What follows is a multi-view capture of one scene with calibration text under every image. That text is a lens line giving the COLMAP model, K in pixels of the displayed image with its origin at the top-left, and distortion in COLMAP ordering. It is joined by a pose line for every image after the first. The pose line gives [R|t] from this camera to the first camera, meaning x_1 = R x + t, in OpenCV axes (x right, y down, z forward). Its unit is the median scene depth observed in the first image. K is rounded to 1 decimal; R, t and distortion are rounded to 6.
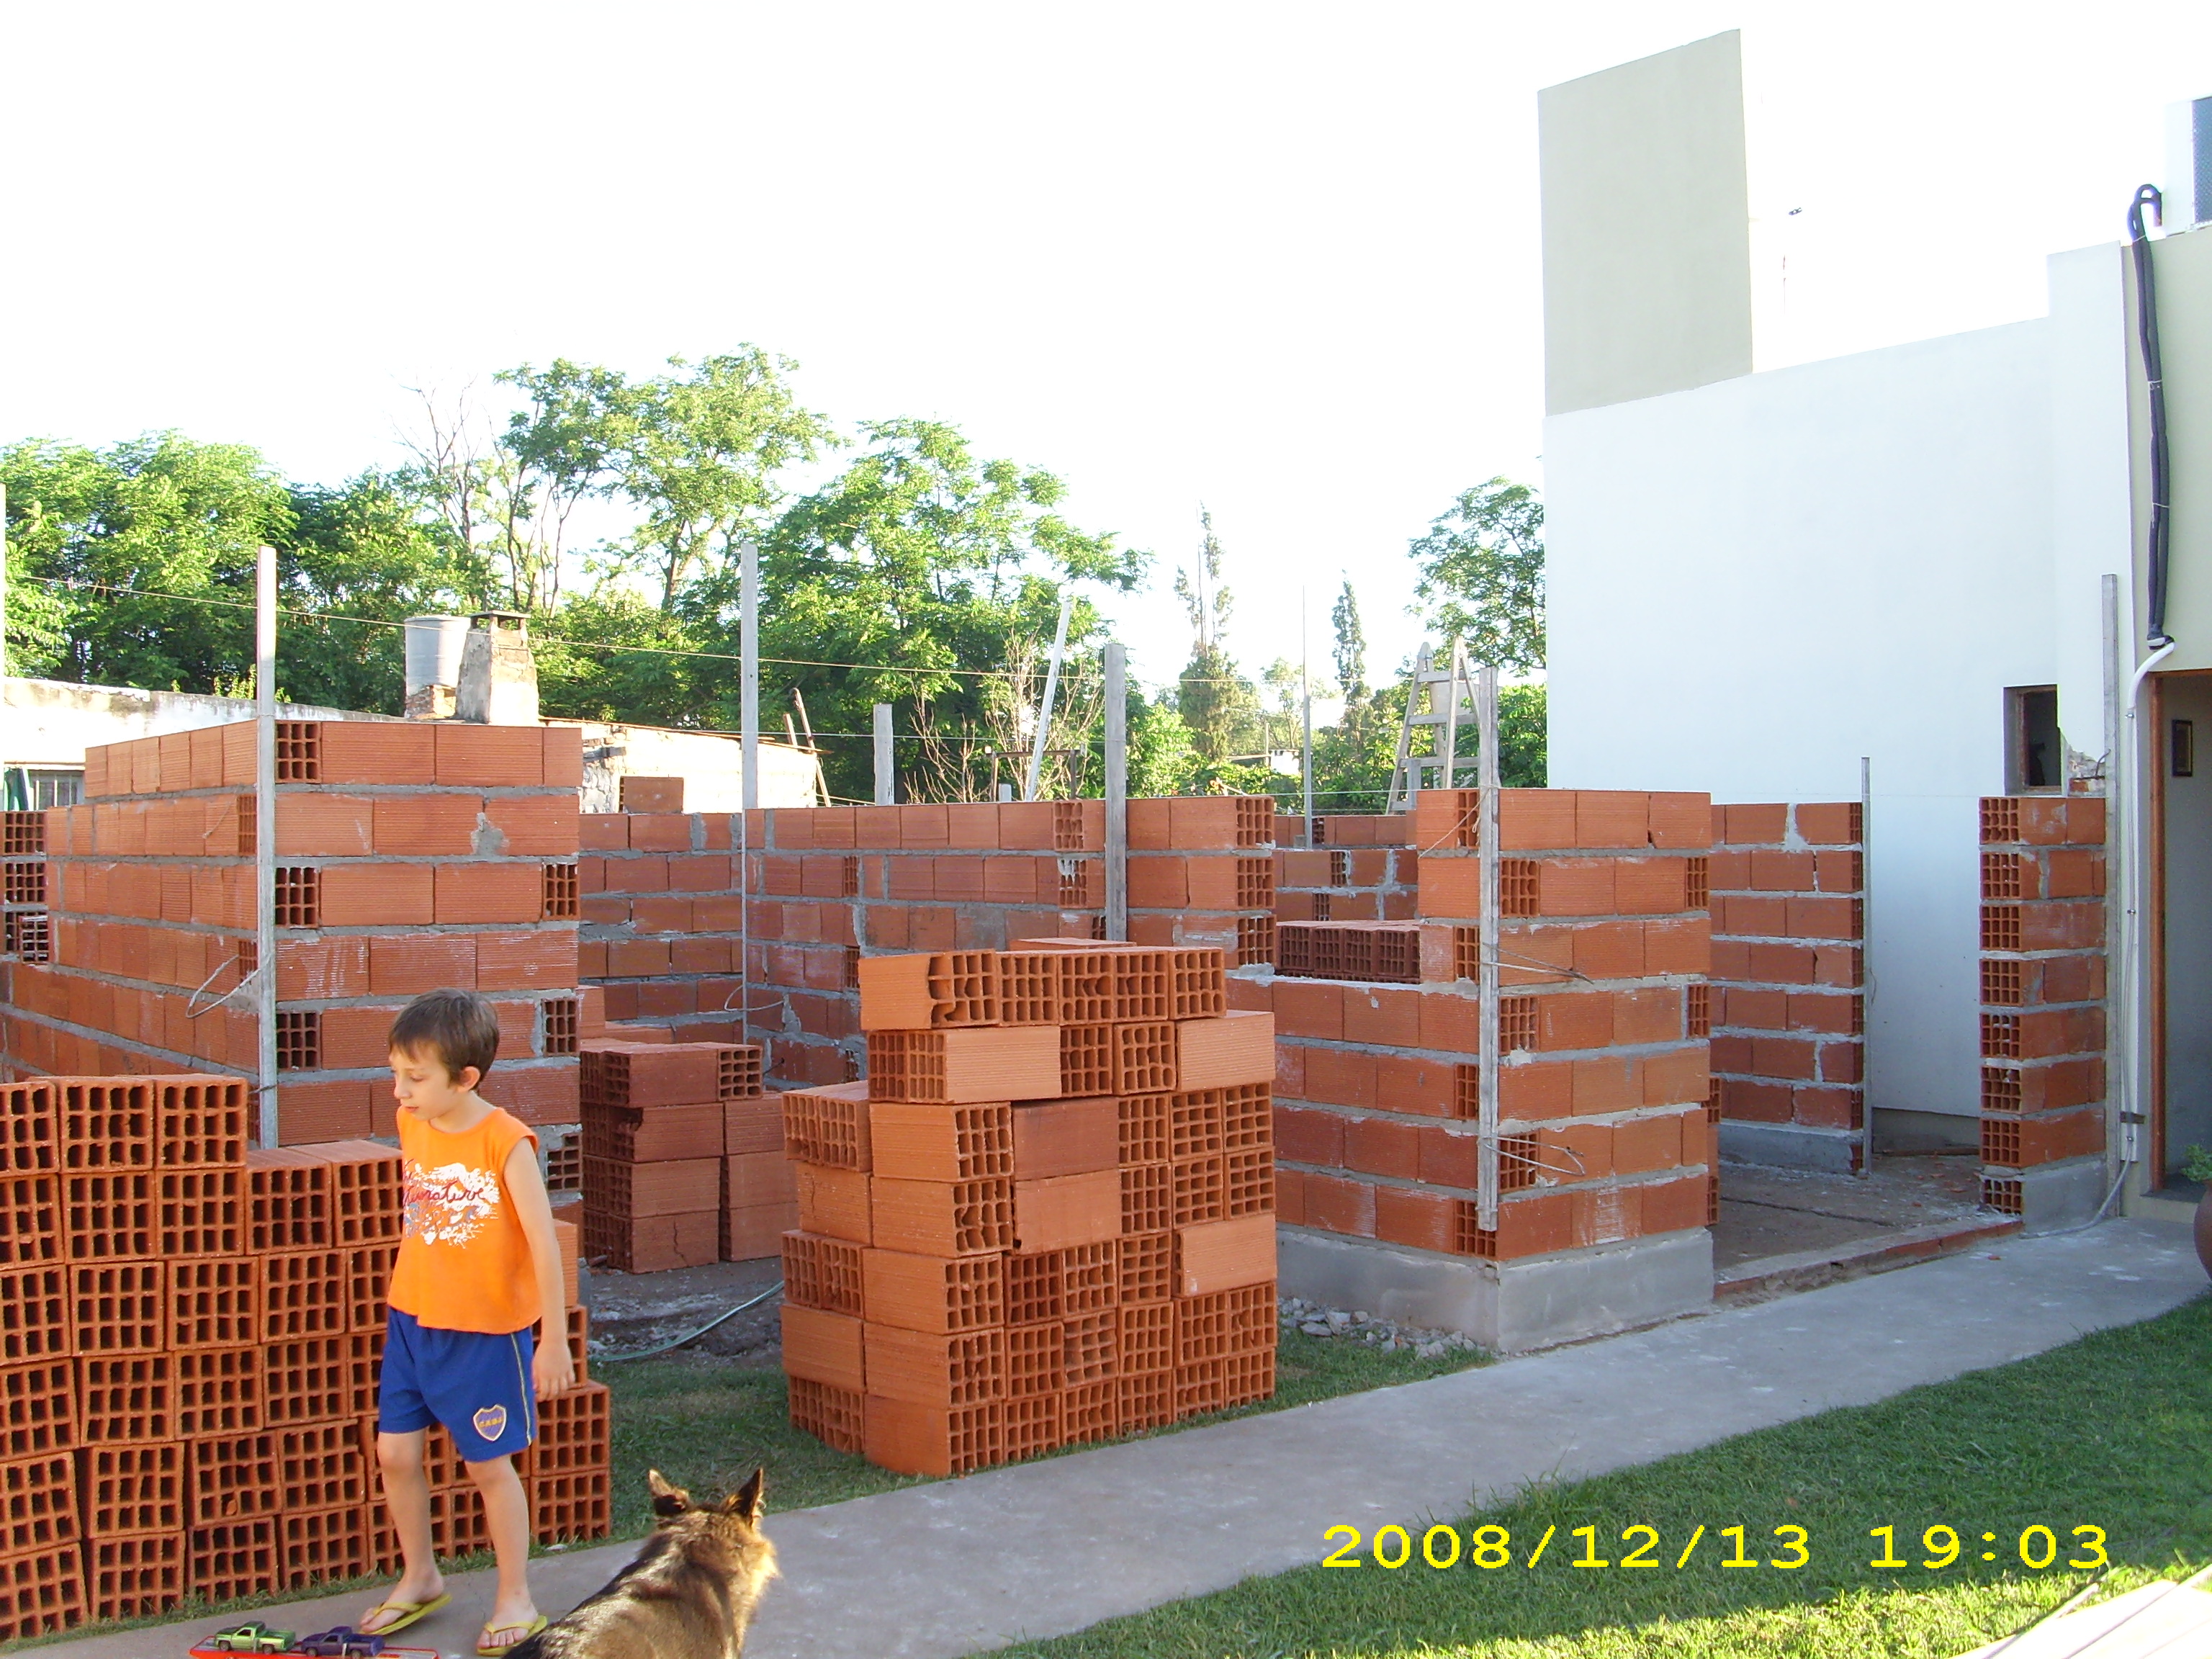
lens RADIAL K [[2298.4, 0, 1106.0], [0, 2298.4, 829.5], [0, 0, 1]] dist [-0.164771, 0.105942]
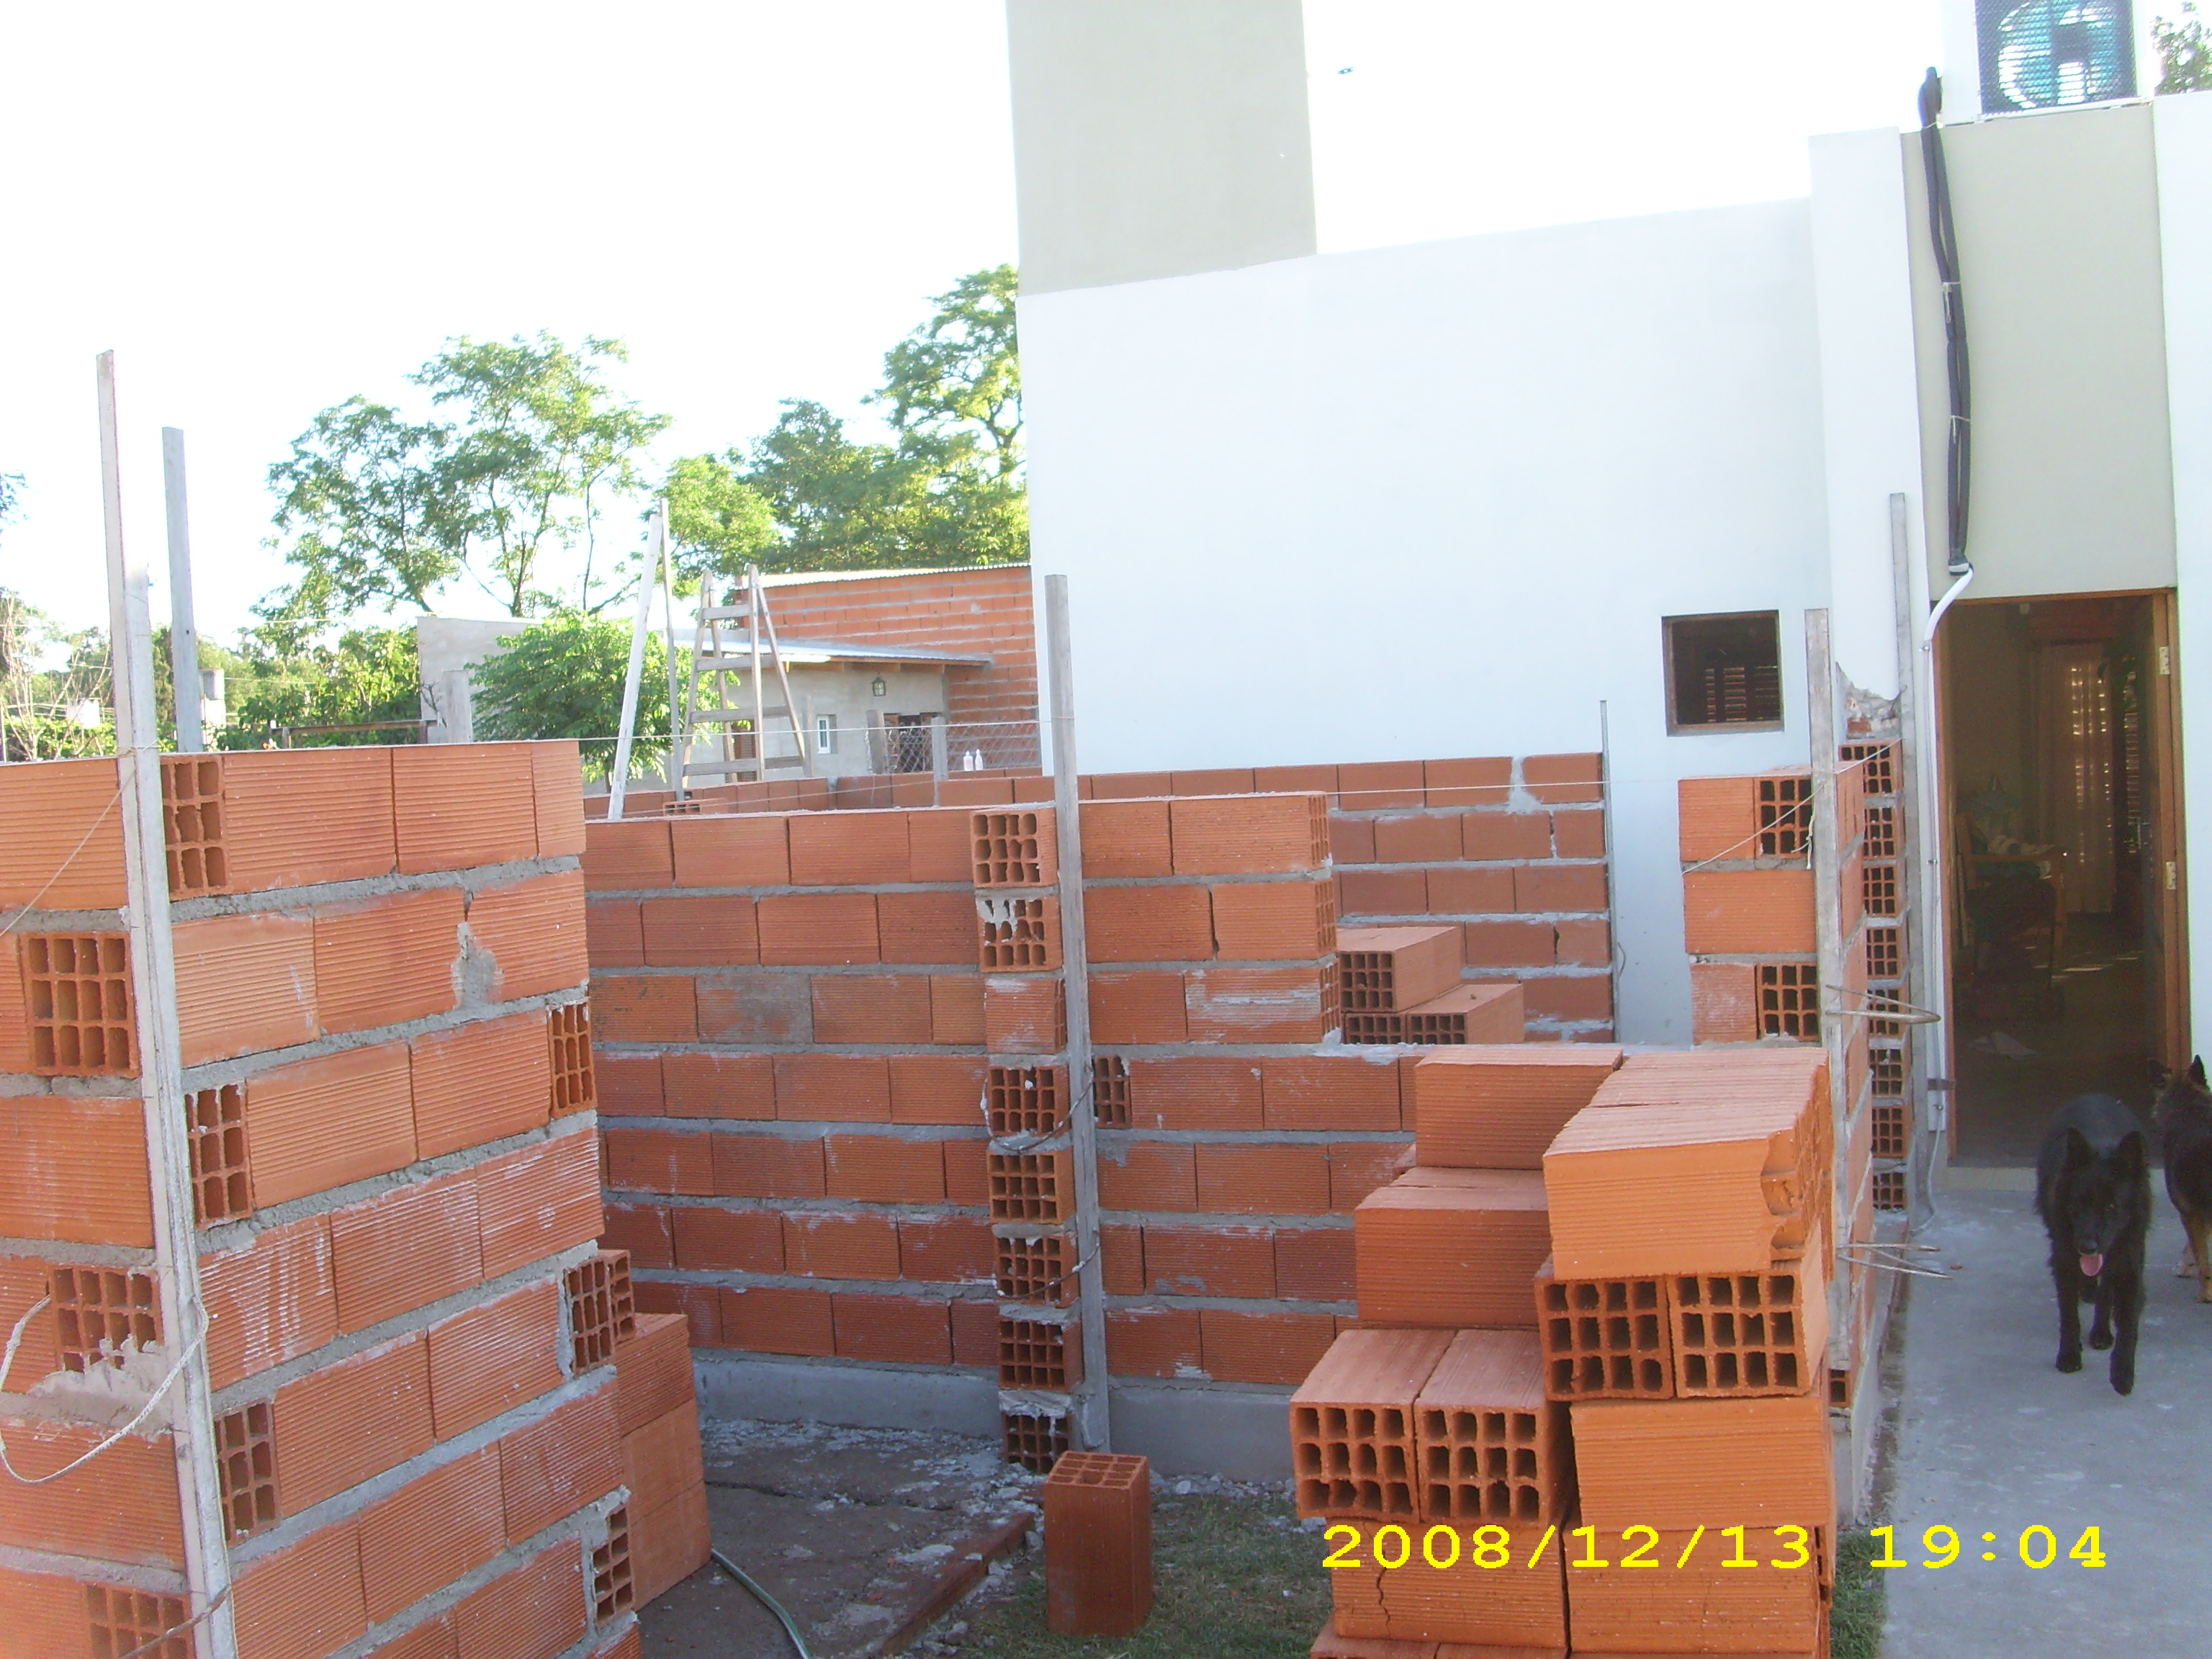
lens RADIAL K [[2298.4, 0, 1106.0], [0, 2298.4, 829.5], [0, 0, 1]] dist [-0.164771, 0.105942]
pose [[0.854988, -0.061453, 0.514994, -0.311943], [0.045484, 0.998014, 0.043579, -0.032584], [-0.516649, -0.013836, 0.856086, 0.386574]]
